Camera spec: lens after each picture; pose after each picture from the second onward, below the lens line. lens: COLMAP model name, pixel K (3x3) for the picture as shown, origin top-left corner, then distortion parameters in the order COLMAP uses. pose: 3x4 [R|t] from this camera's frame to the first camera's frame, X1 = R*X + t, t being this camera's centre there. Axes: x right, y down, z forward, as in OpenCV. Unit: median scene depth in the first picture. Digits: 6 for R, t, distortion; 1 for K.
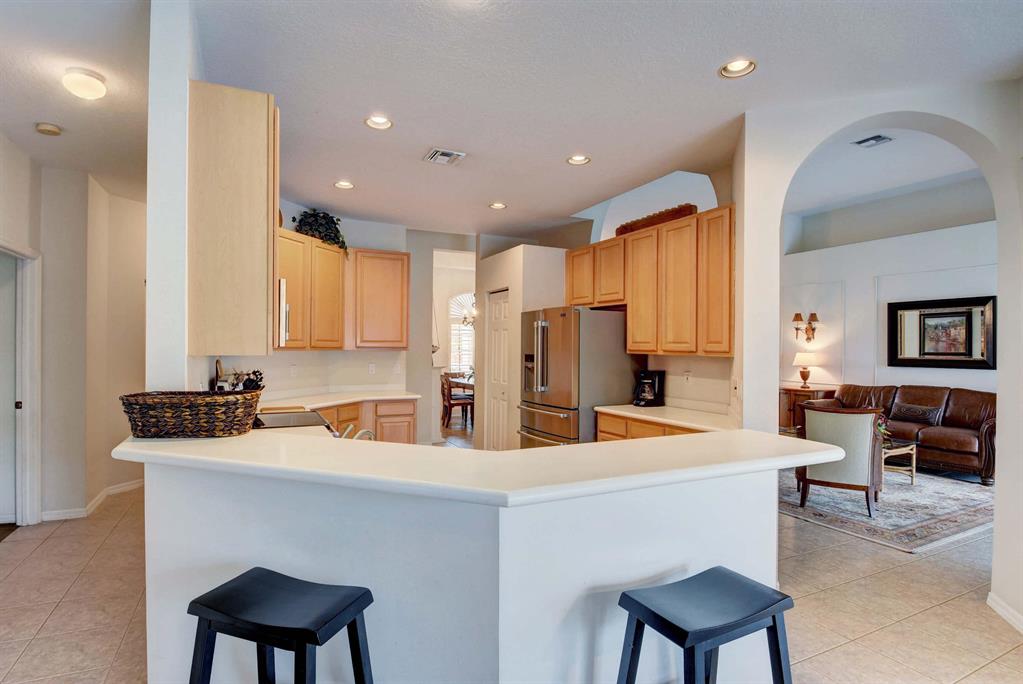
lens RADIAL K [[508.6, 0, 506.4], [0, 508.6, 349.3], [0, 0, 1]] dist [-0.012827, -0.002592]
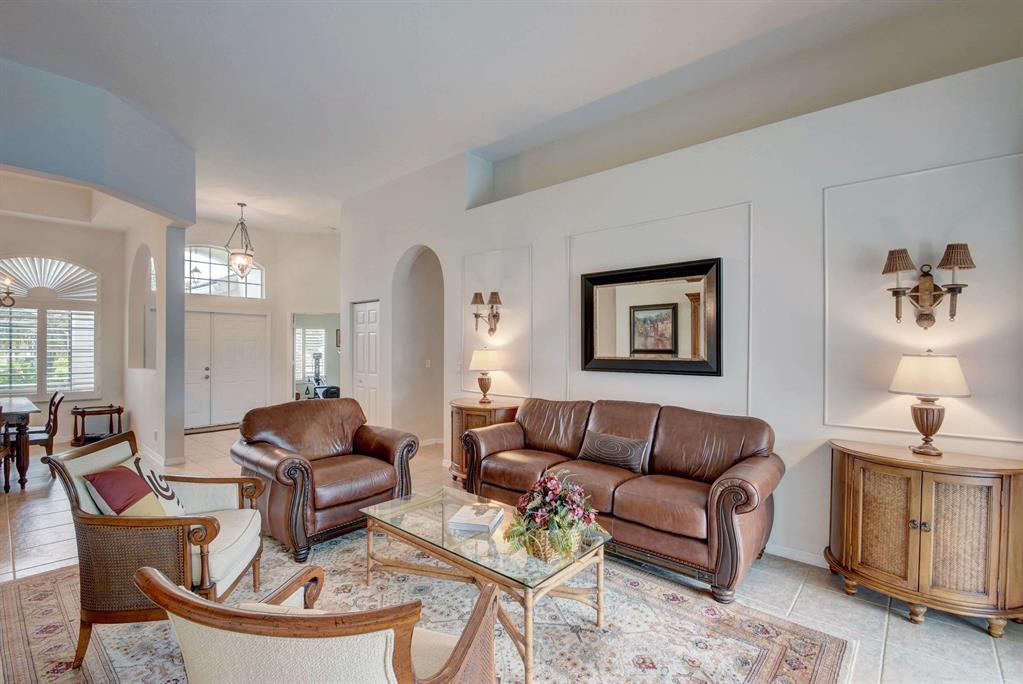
lens RADIAL K [[458.4, 0, 511.2], [0, 458.4, 345.7], [0, 0, 1]] dist [0.035361, 0.000278]
pose [[0.914651, -0.002937, 0.404234, 0.386972], [0.005937, 0.999963, -0.006169, 0.004237], [-0.404201, 0.008043, 0.914635, 0.441065]]
